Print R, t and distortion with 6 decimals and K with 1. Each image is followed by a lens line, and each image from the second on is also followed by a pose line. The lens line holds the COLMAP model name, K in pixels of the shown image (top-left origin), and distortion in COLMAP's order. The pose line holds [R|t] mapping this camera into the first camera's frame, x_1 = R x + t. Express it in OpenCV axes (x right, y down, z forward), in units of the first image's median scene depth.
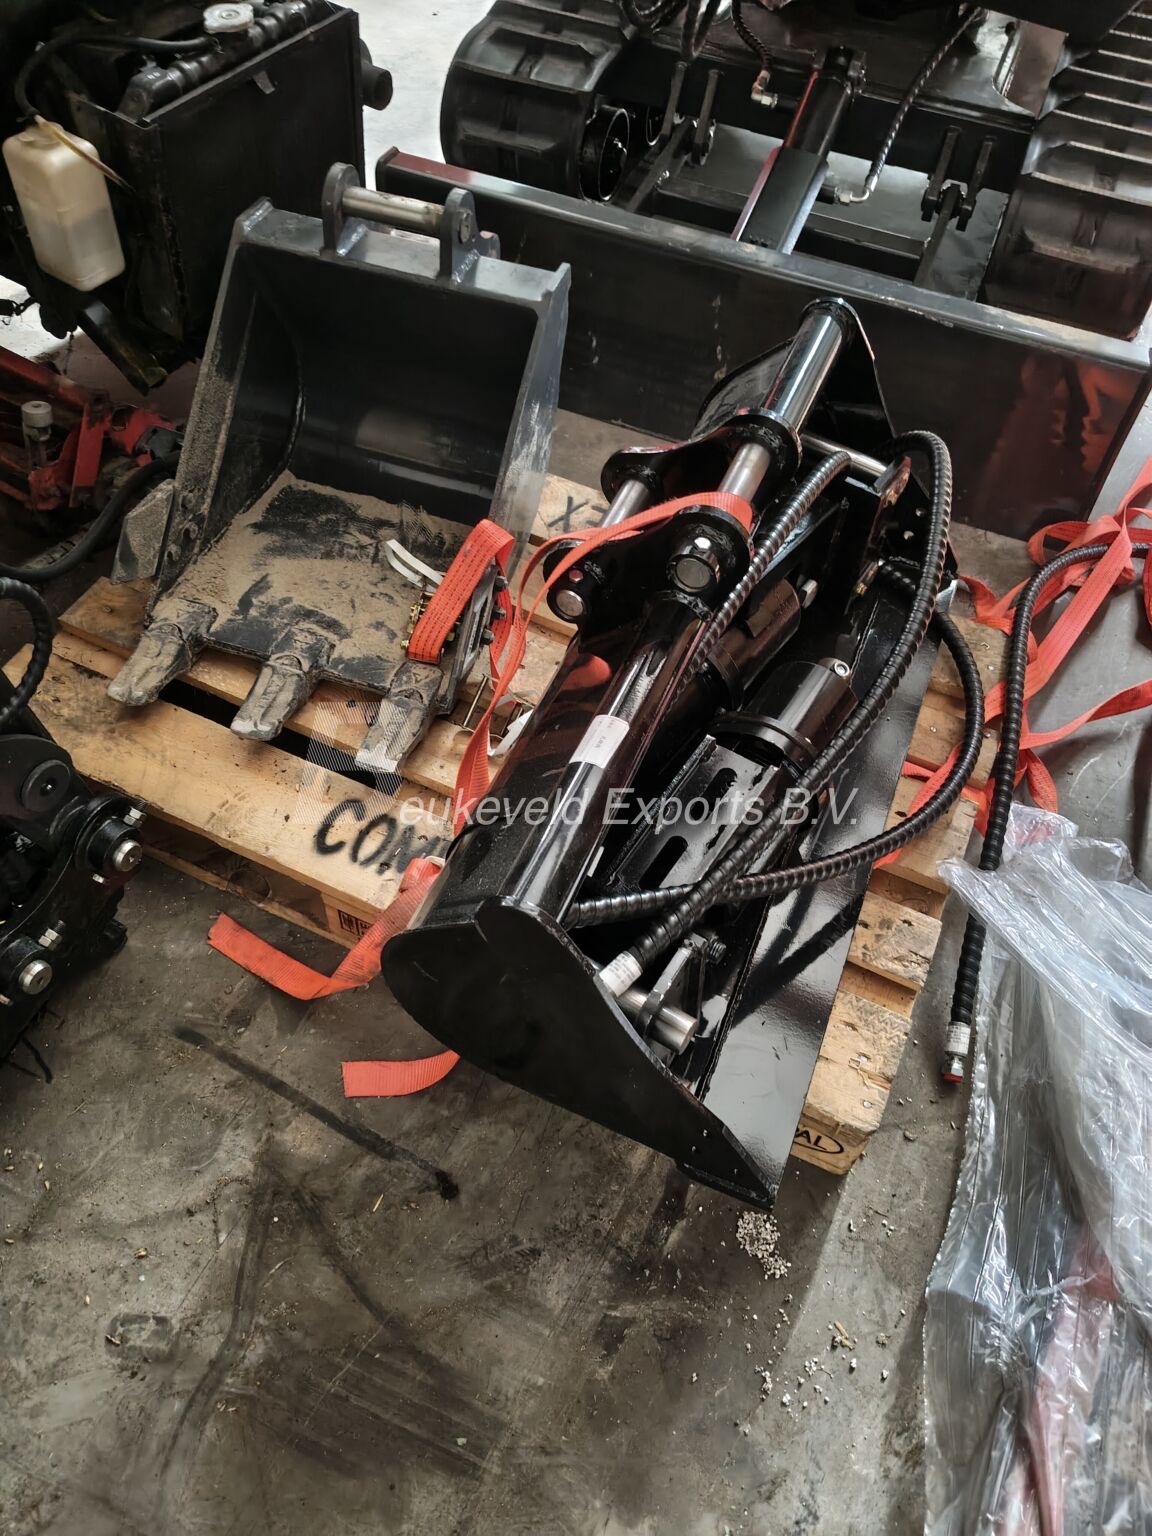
lens RADIAL K [[1182.1, 0, 588.1], [0, 1182.1, 757.6], [0, 0, 1]] dist [0.007341, -0.039351]
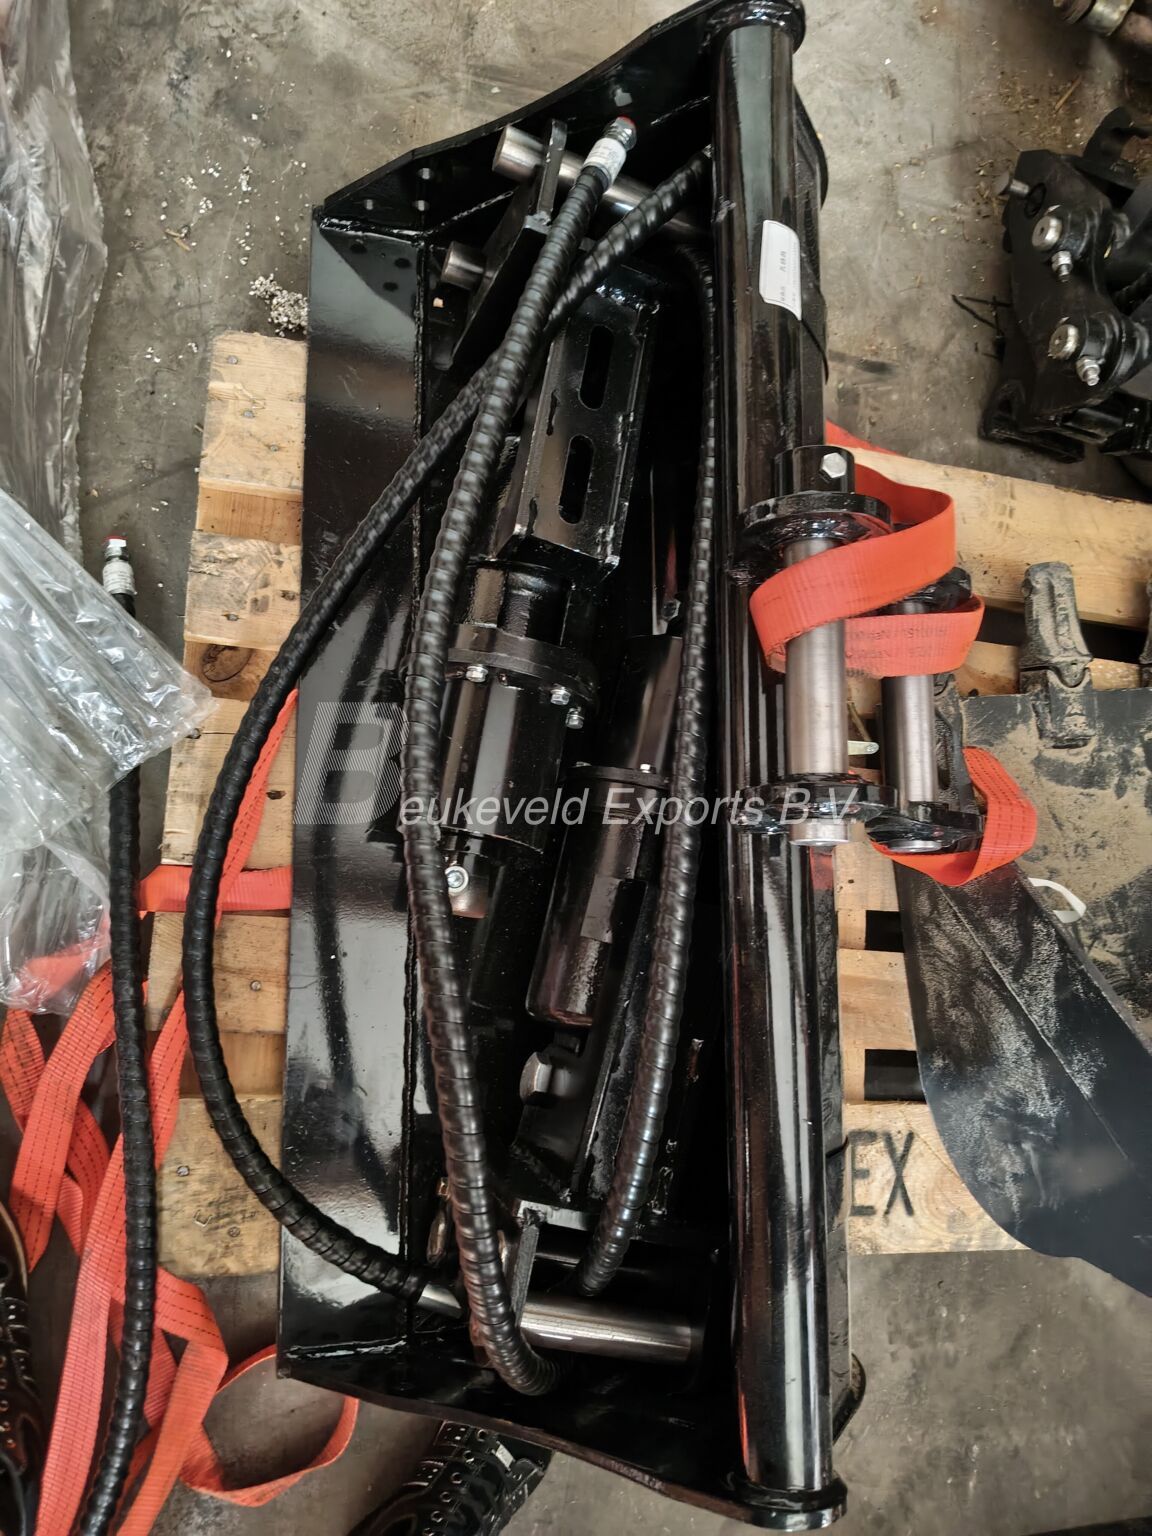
lens RADIAL K [[1182.1, 0, 584.1], [0, 1182.1, 764.9], [0, 0, 1]] dist [0.007341, -0.039351]
pose [[-0.859565, 0.321886, -0.396909, 0.396826], [-0.506729, -0.637388, 0.580485, -0.447165], [-0.066135, 0.700090, 0.710986, 0.522878]]
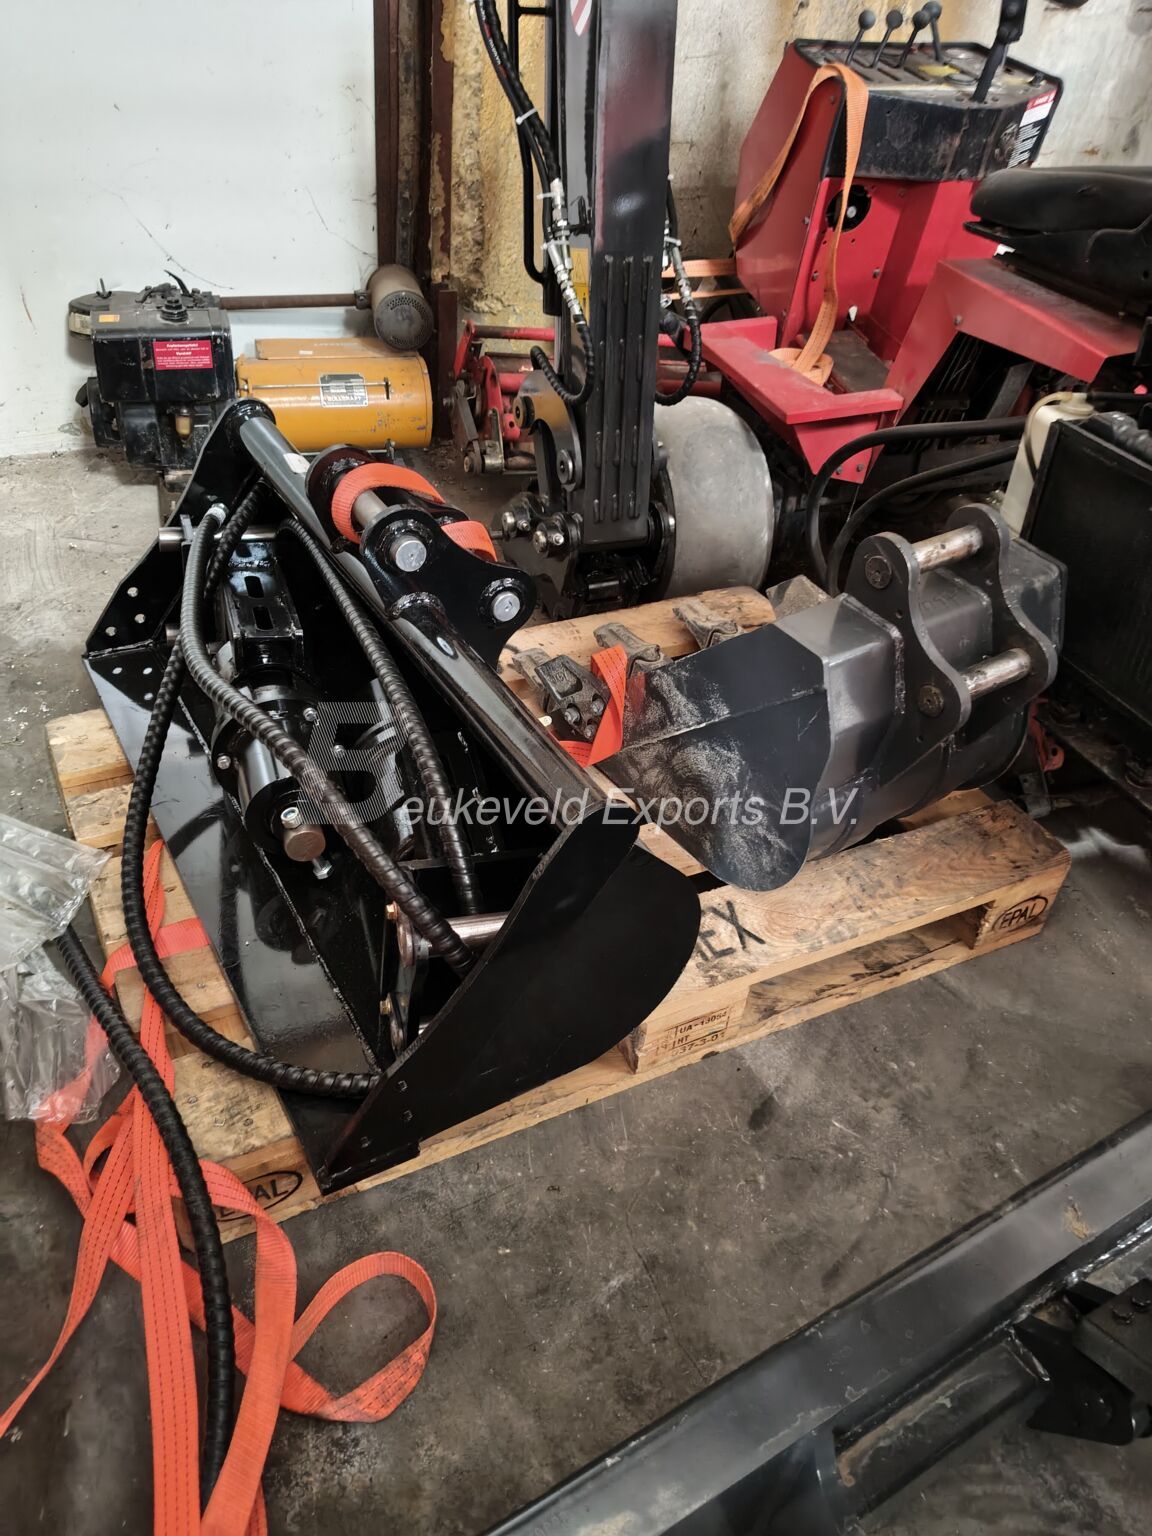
lens RADIAL K [[1182.1, 0, 580.1], [0, 1182.1, 793.5], [0, 0, 1]] dist [0.007341, -0.039351]
pose [[-0.605315, 0.398661, -0.688958, 0.733529], [-0.692816, 0.162294, 0.702614, -0.919404], [0.391918, 0.902624, 0.177960, 0.939988]]
